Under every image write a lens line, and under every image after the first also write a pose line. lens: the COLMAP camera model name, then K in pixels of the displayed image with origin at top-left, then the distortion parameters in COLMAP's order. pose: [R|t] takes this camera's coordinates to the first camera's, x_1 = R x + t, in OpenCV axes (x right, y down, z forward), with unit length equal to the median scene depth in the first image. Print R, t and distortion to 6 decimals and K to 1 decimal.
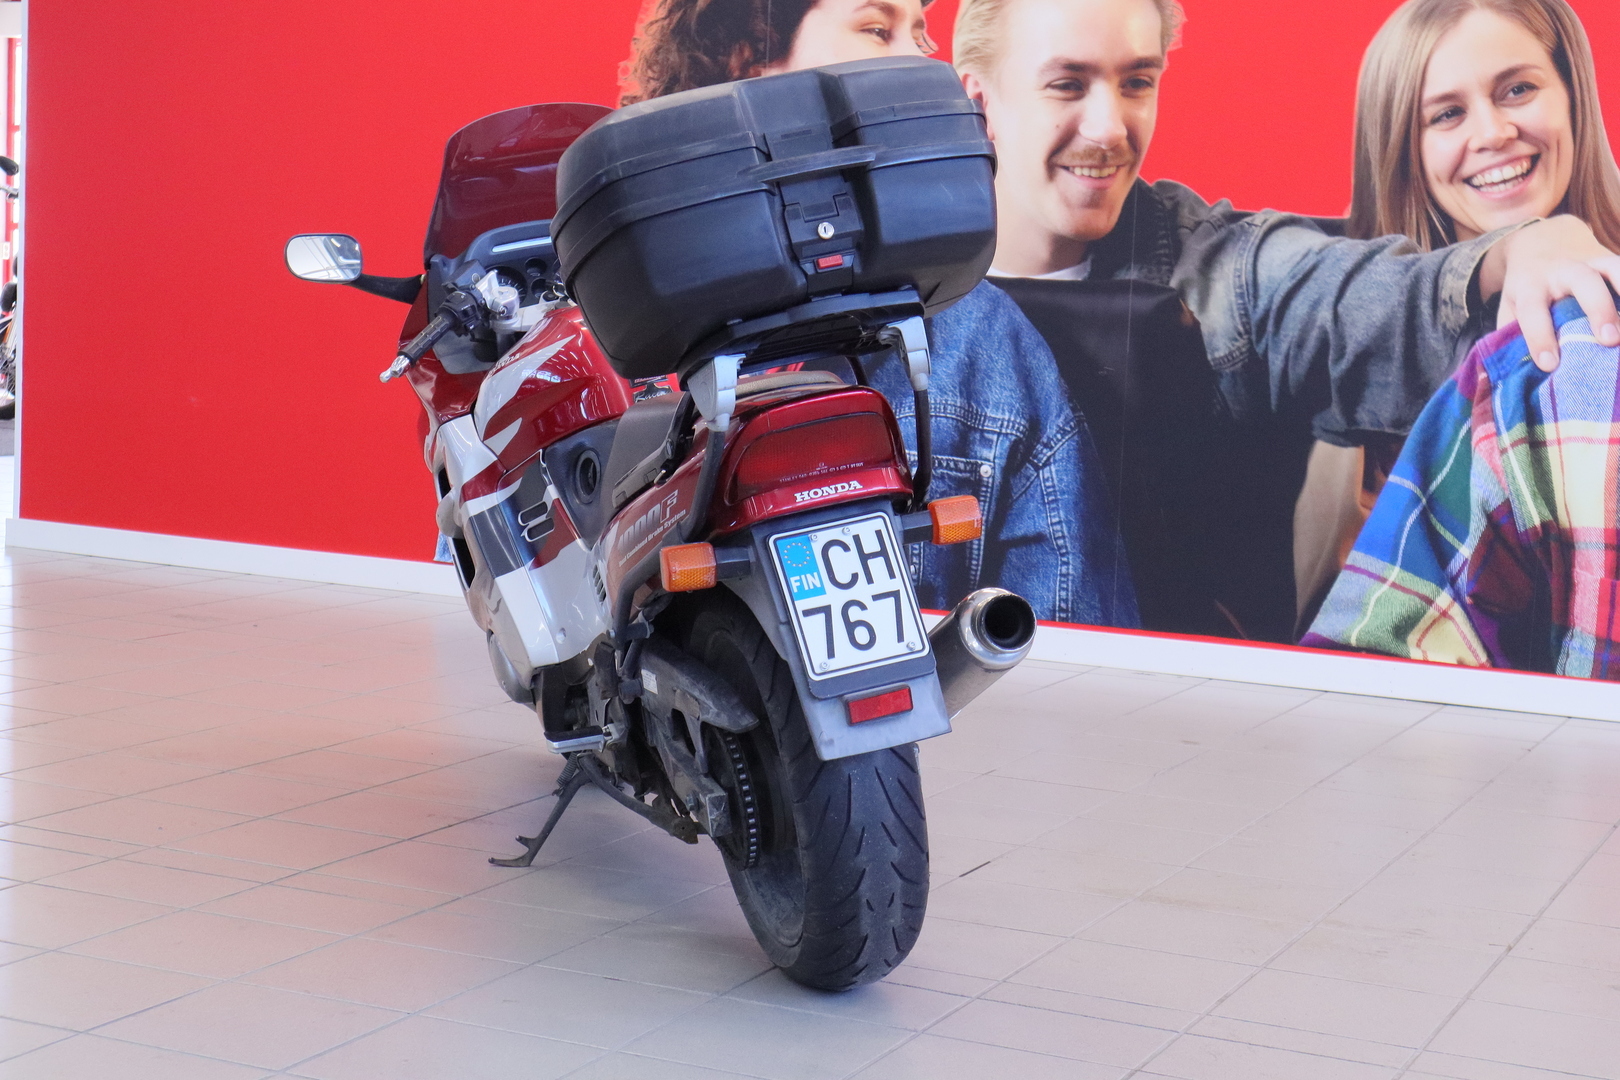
lens RADIAL K [[1702.2, 0, 810.9], [0, 1702.2, 529.2], [0, 0, 1]] dist [0.000689, 0.000000]
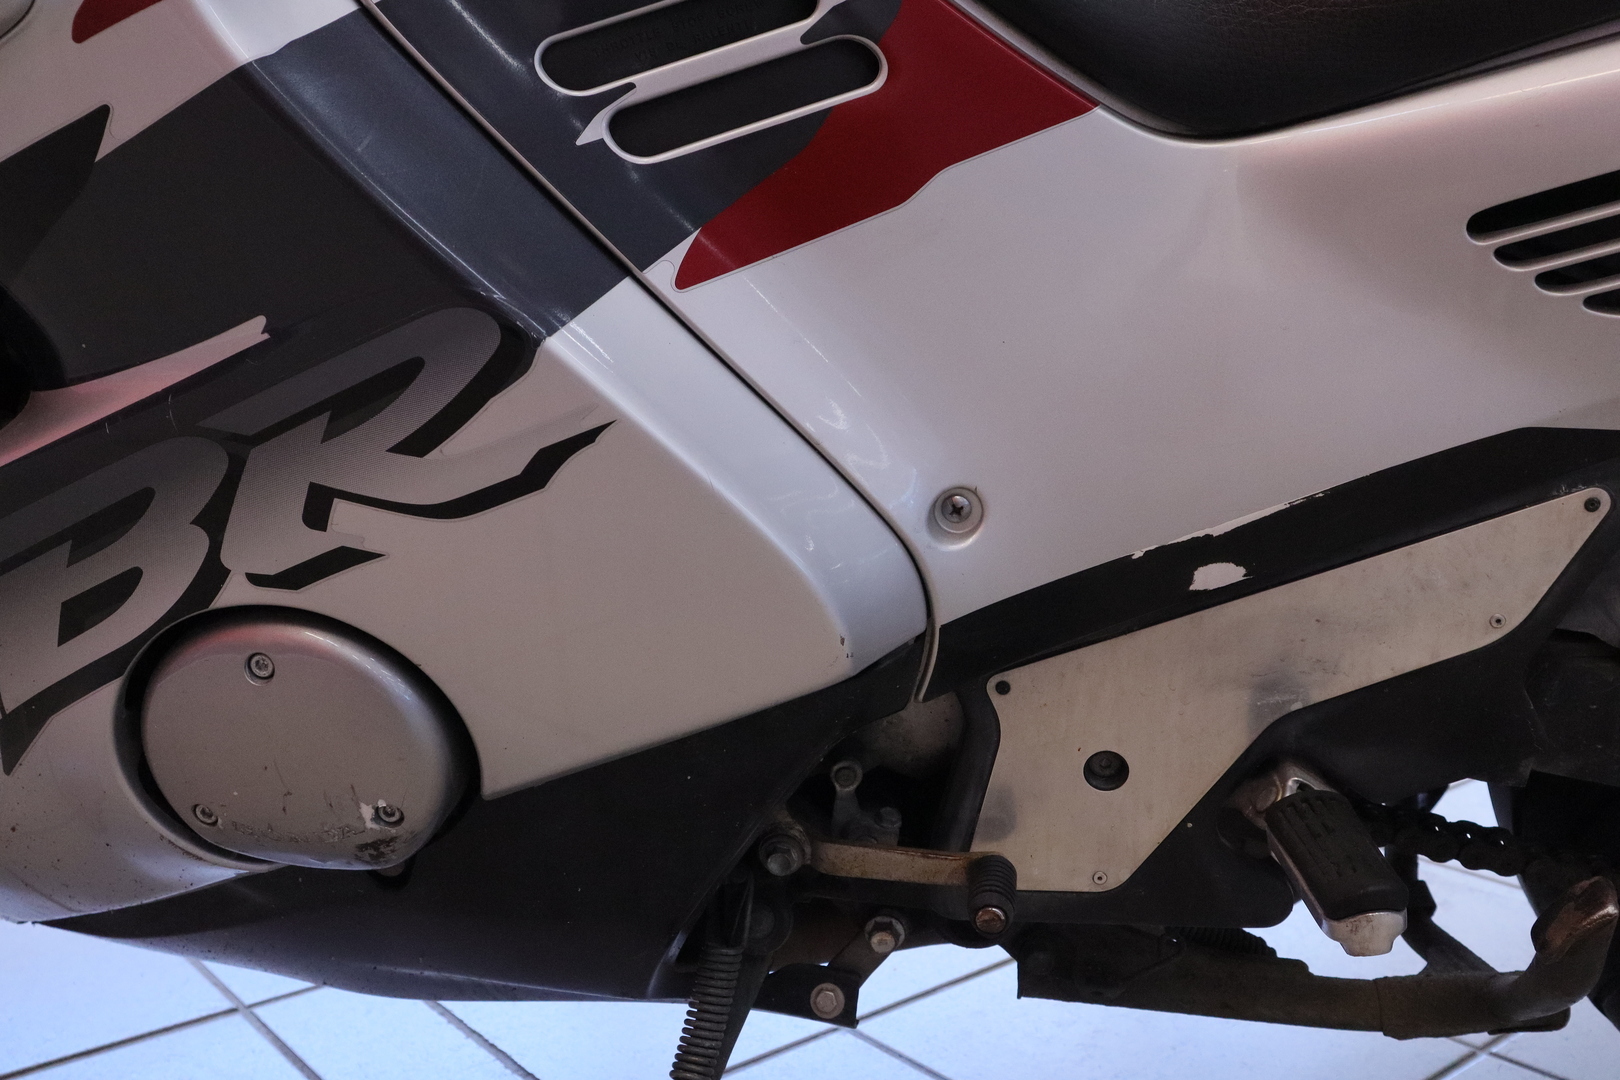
lens RADIAL K [[1597.7, 0, 809.3], [0, 1597.7, 537.7], [0, 0, 1]] dist [0.008656, 0.000000]
pose [[0.571639, -0.202860, 0.795033, -0.066066], [0.103622, 0.979045, 0.175306, 0.004184], [-0.813936, -0.017829, 0.580681, 0.169404]]
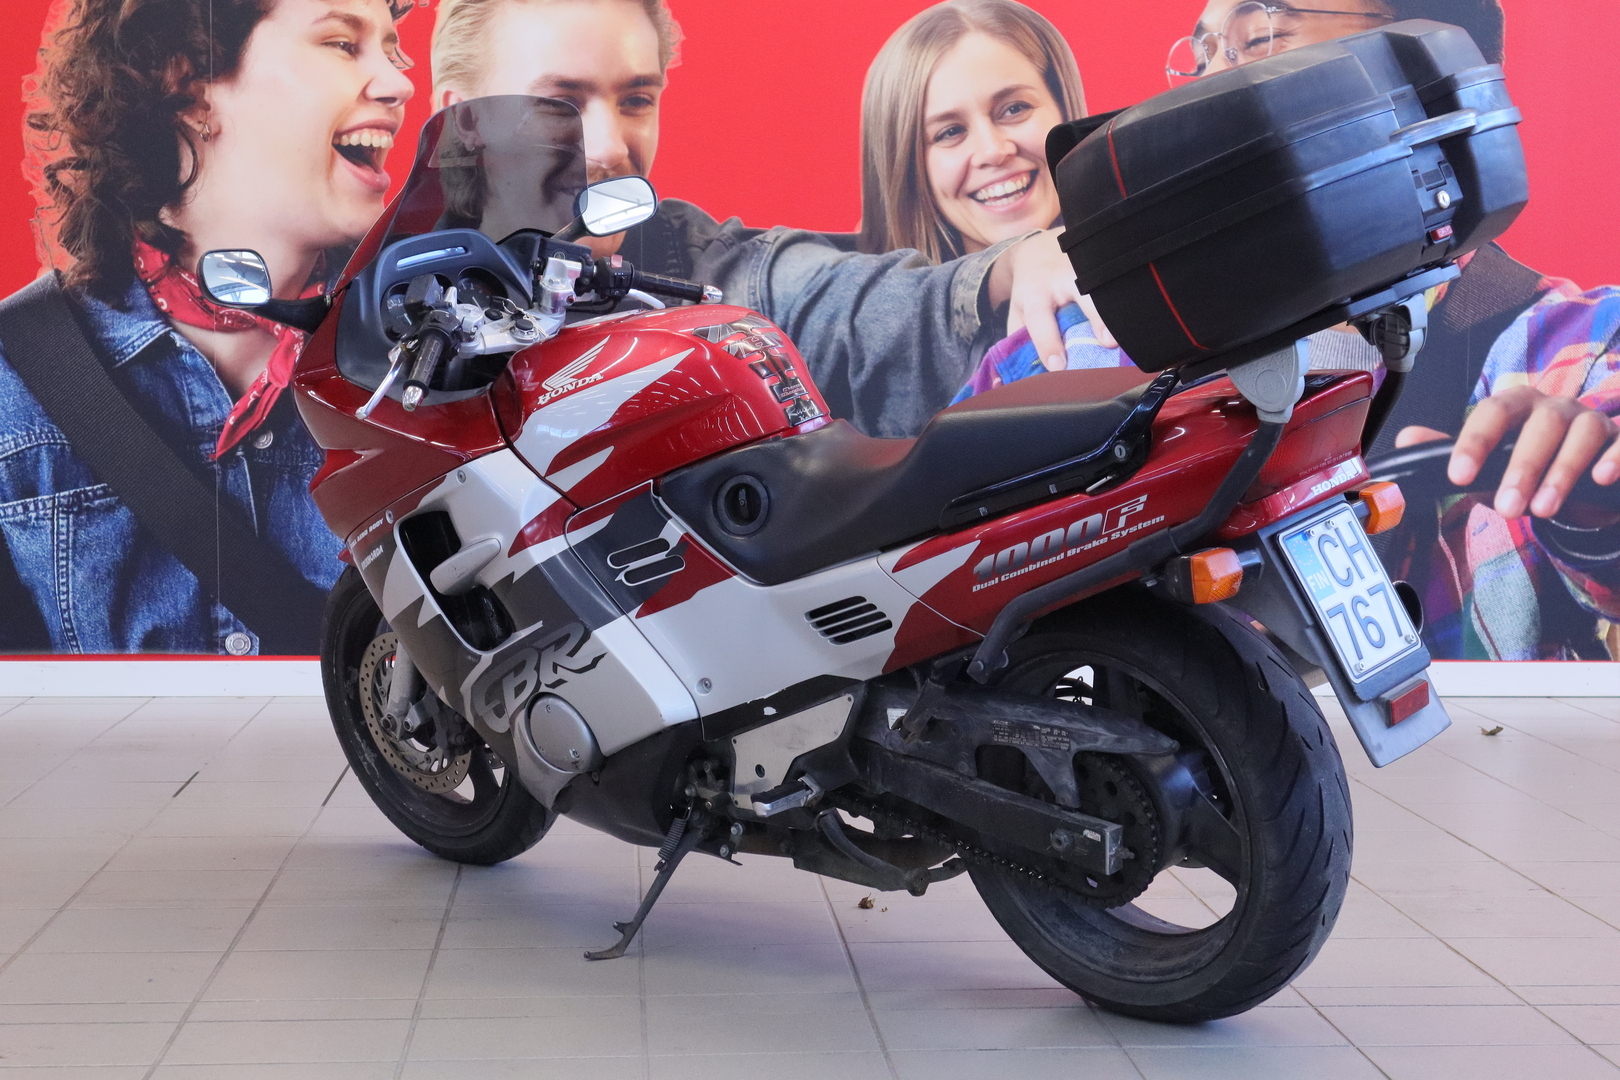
lens RADIAL K [[1740.6, 0, 810.1], [0, 1740.6, 551.3], [0, 0, 1]] dist [0.000017, 0.000000]
pose [[0.940801, -0.078119, 0.329834, -0.073837], [0.080245, 0.996749, 0.007186, -0.001895], [-0.329323, 0.019707, 0.944012, 0.023801]]
